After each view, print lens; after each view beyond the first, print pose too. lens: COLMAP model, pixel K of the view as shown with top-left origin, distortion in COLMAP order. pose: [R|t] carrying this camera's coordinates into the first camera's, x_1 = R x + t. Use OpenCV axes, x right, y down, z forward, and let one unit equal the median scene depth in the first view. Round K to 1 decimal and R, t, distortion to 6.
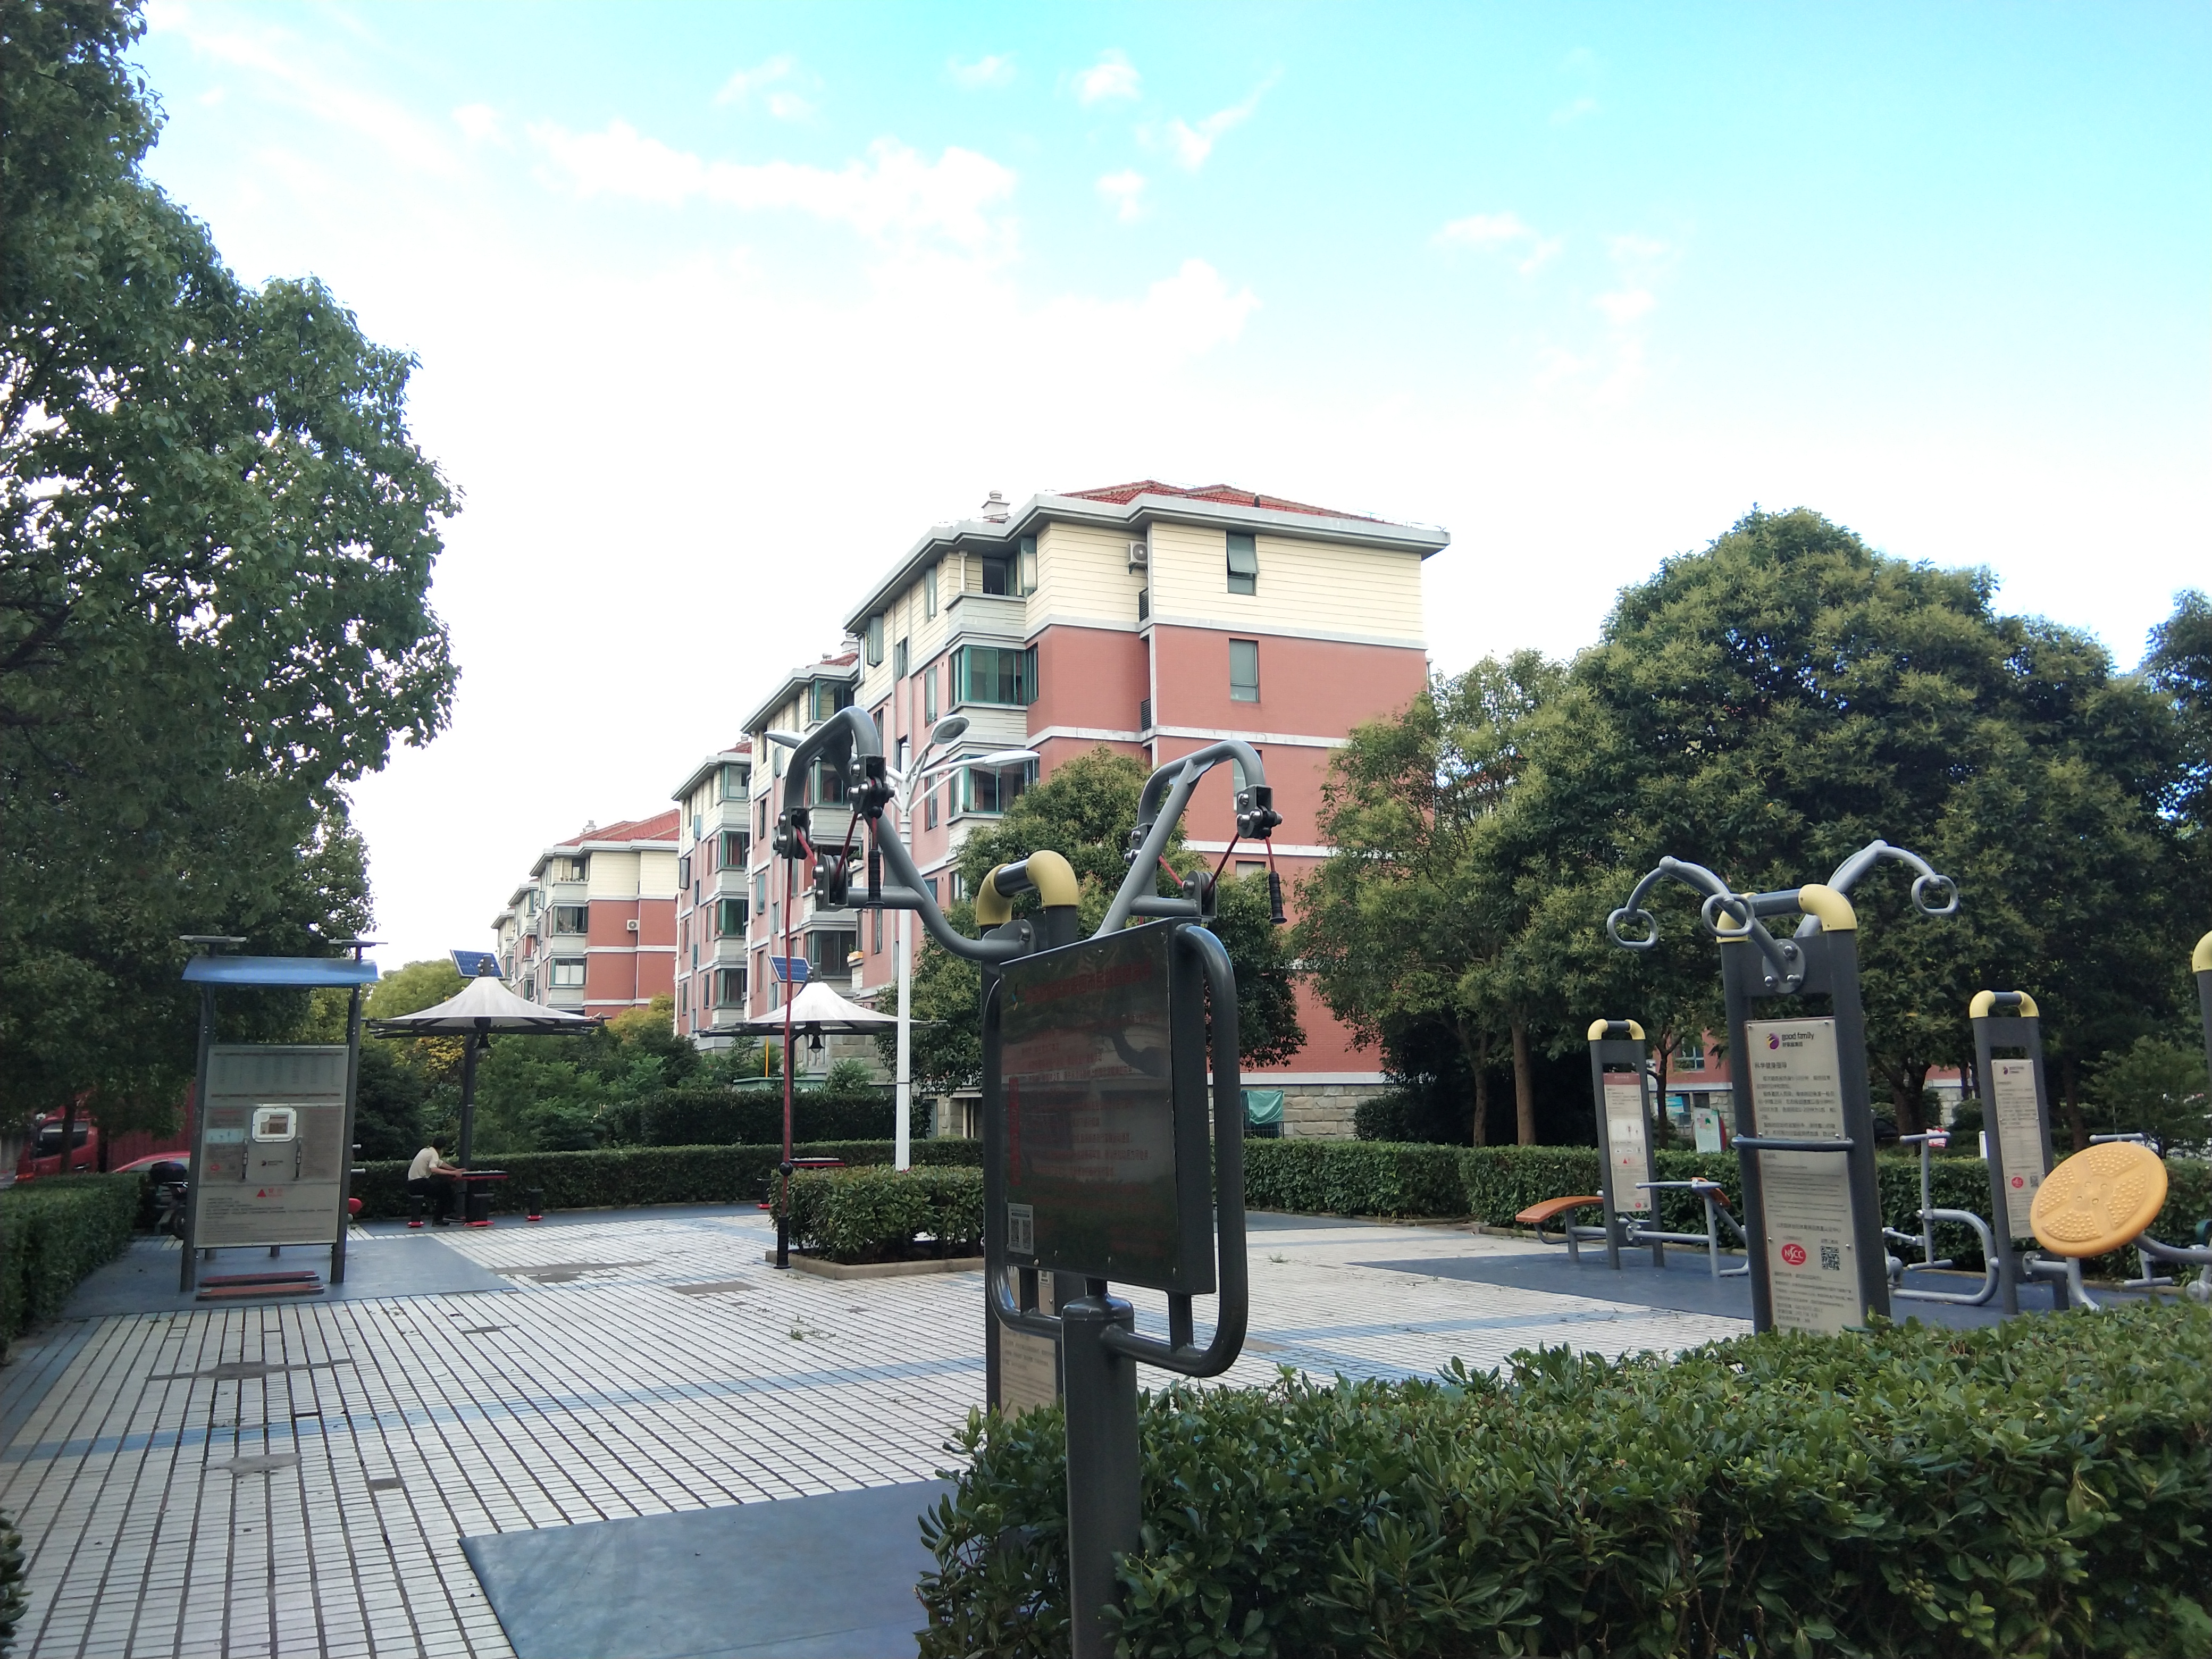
lens RADIAL K [[1742.1, 0, 1104.0], [0, 1742.1, 810.4], [0, 0, 1]] dist [0.092799, -0.129949]
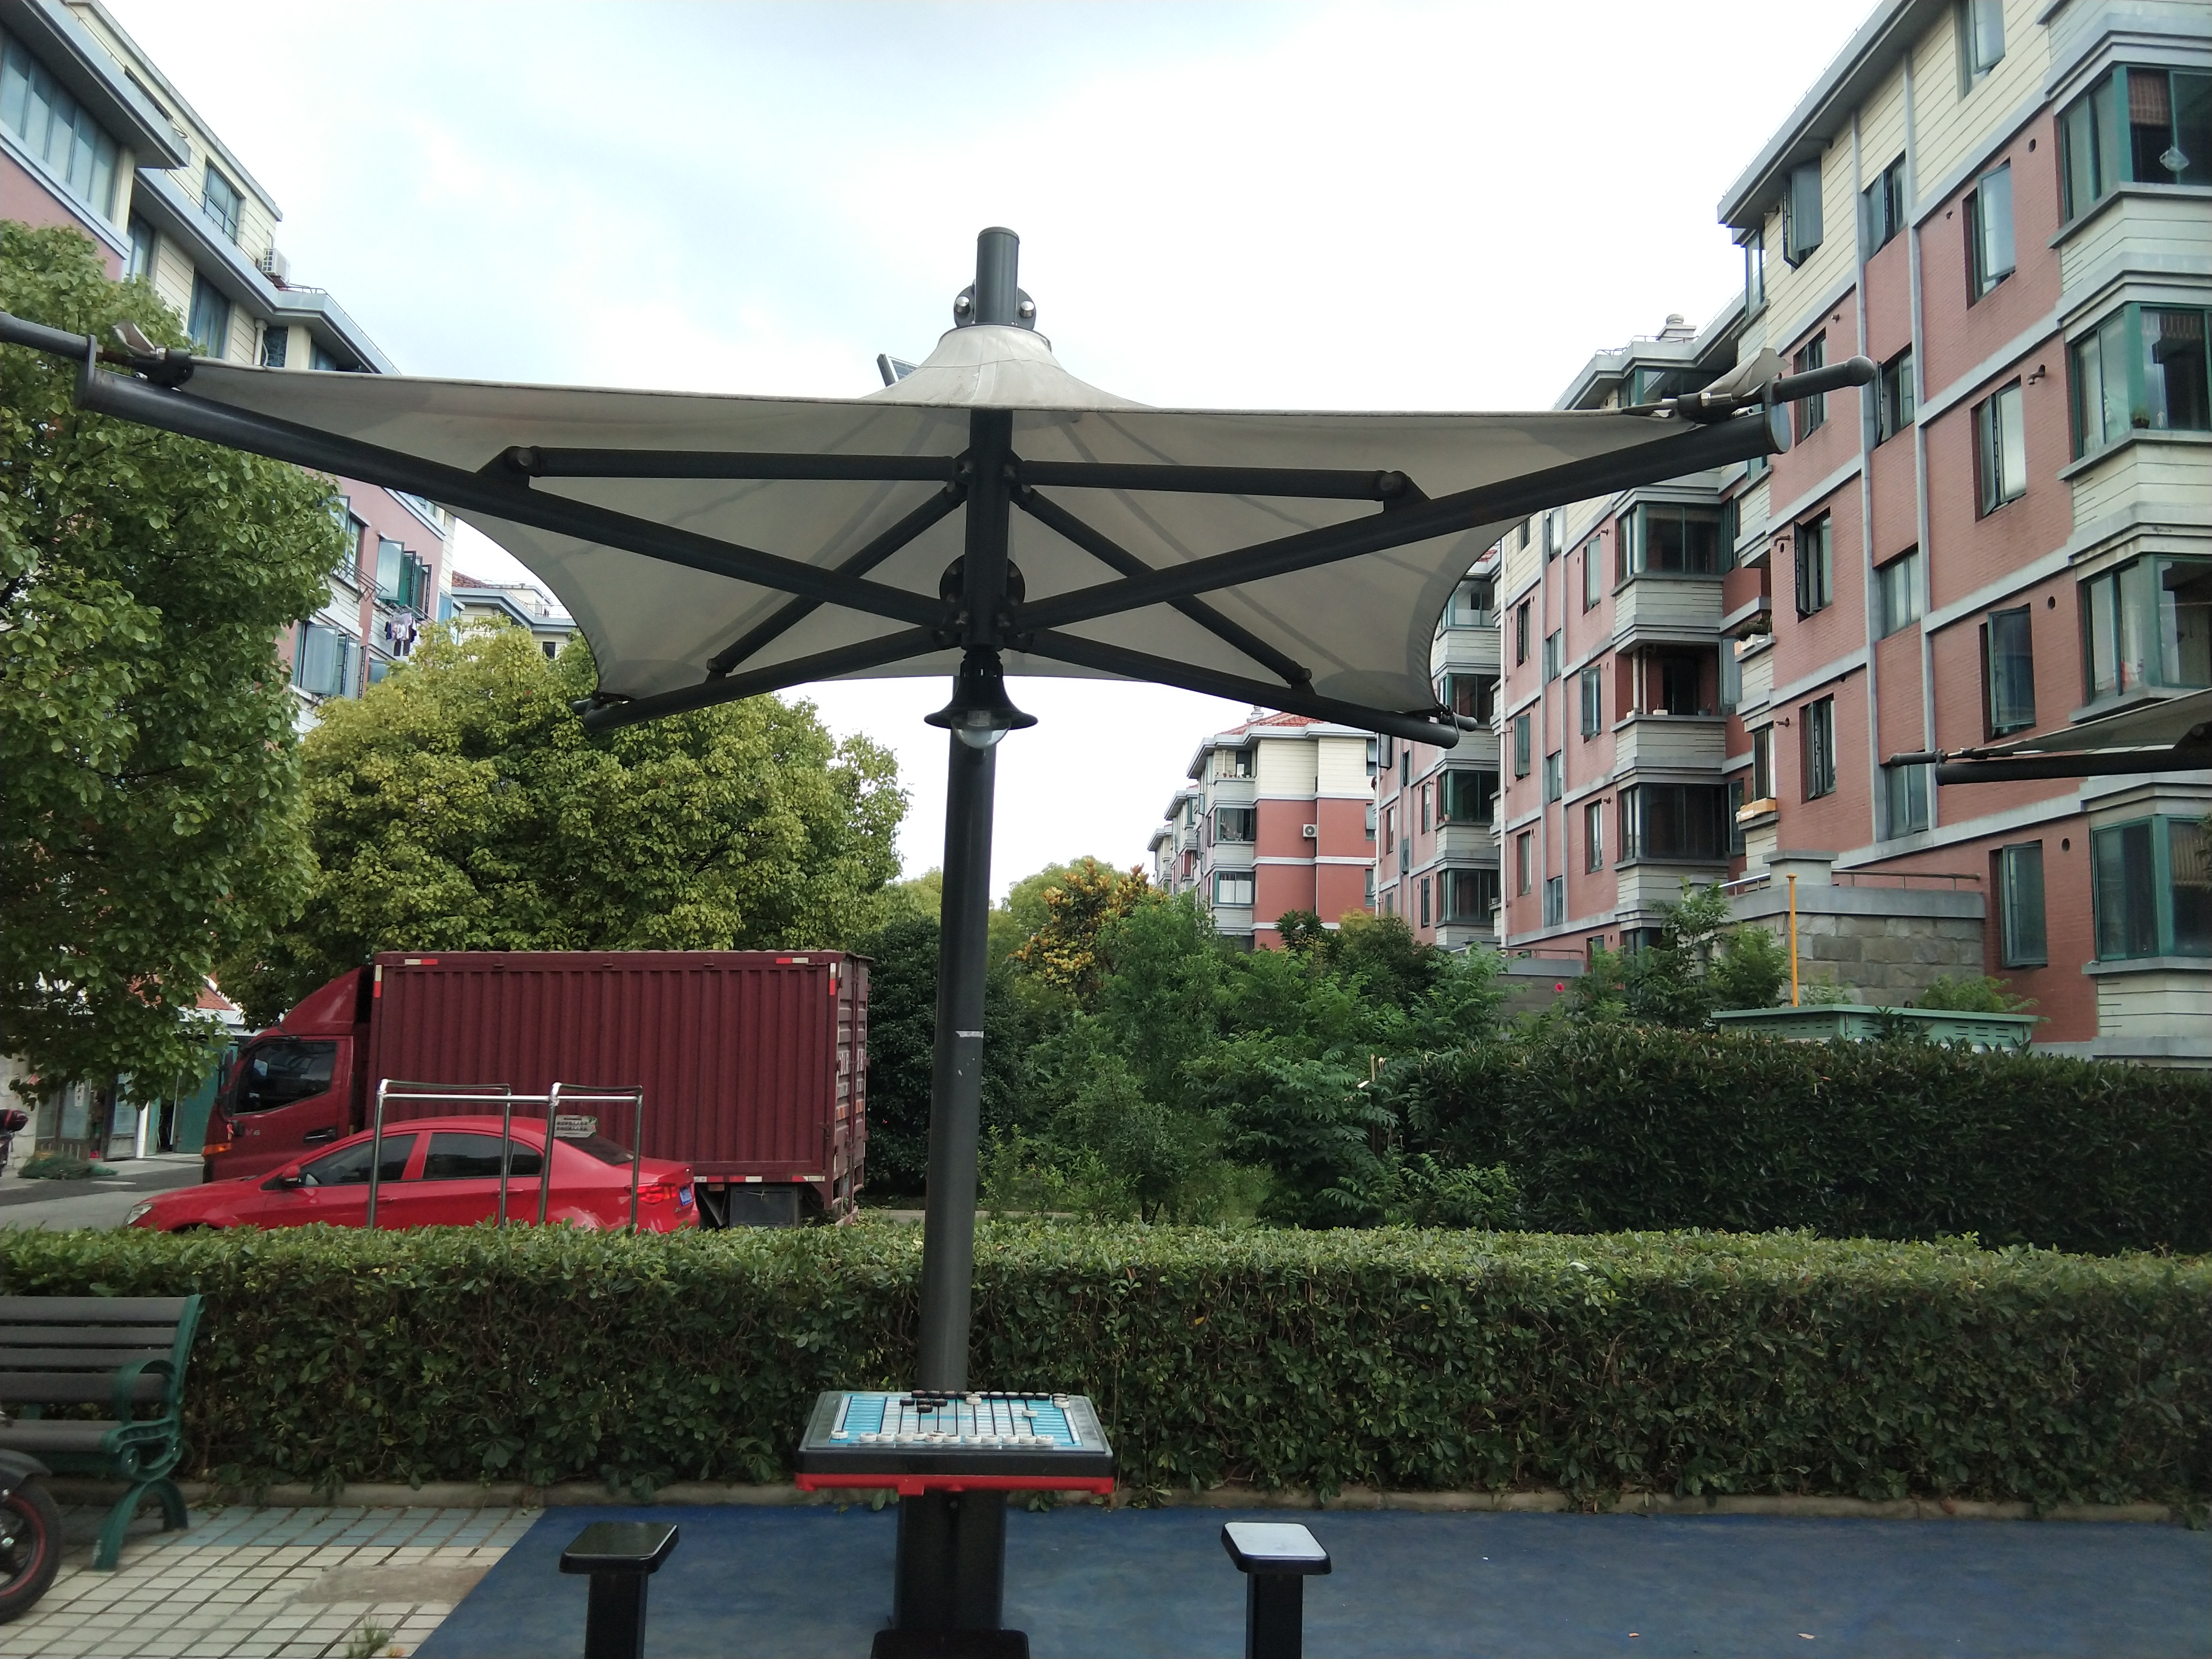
lens RADIAL K [[1742.1, 0, 1096.6], [0, 1742.1, 826.3], [0, 0, 1]] dist [0.092799, -0.129949]
pose [[0.933365, -0.000303, -0.358928, -0.074682], [0.012083, 0.999459, 0.030578, 0.037897], [0.358725, -0.032878, 0.932864, 0.225299]]
